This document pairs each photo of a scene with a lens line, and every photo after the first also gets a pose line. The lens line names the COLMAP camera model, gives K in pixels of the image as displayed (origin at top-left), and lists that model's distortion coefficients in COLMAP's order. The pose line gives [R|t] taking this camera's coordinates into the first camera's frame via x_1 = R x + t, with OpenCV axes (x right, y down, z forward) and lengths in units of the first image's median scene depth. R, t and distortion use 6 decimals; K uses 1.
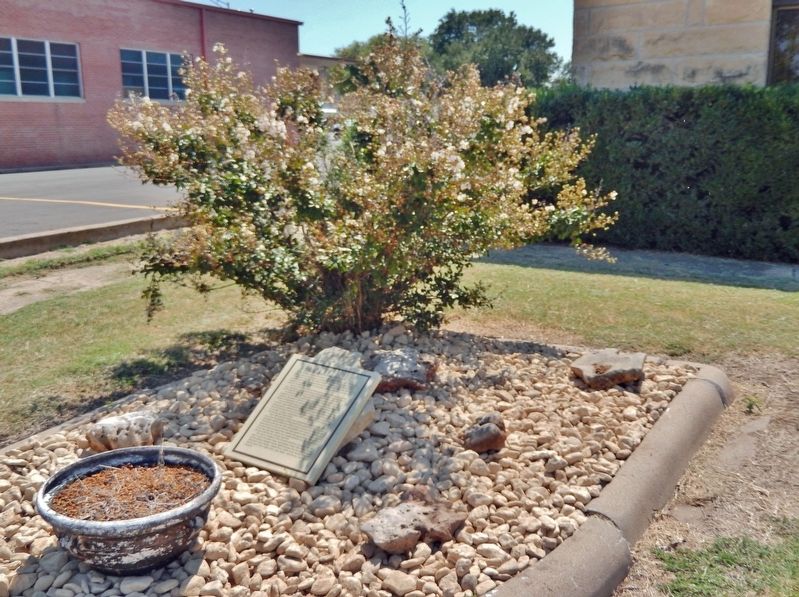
lens RADIAL K [[756.5, 0, 396.1], [0, 756.5, 303.2], [0, 0, 1]] dist [-0.005448, 0.000000]
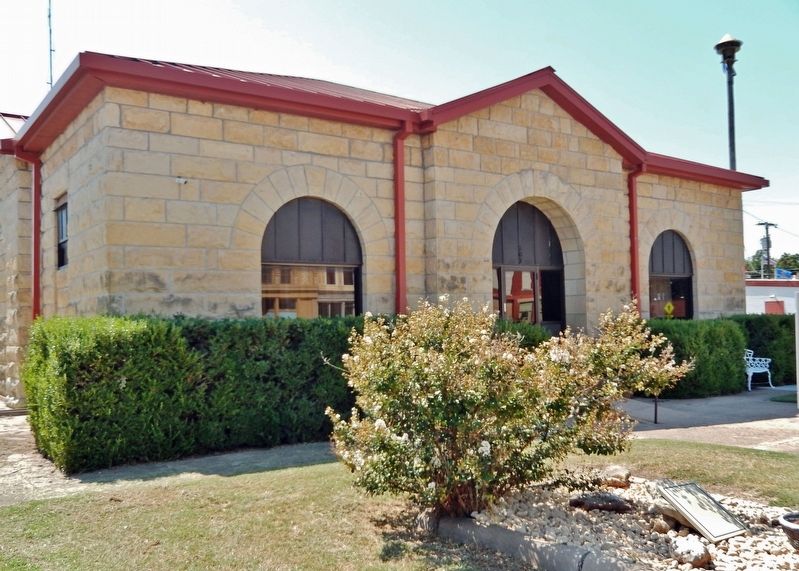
lens RADIAL K [[764.0, 0, 401.1], [0, 764.0, 284.5], [0, 0, 1]] dist [0.001054, 0.000000]
pose [[0.373856, 0.054214, 0.925901, -0.665705], [0.226609, 0.962696, -0.147867, -0.083450], [-0.899378, 0.265098, 0.347624, 0.278592]]
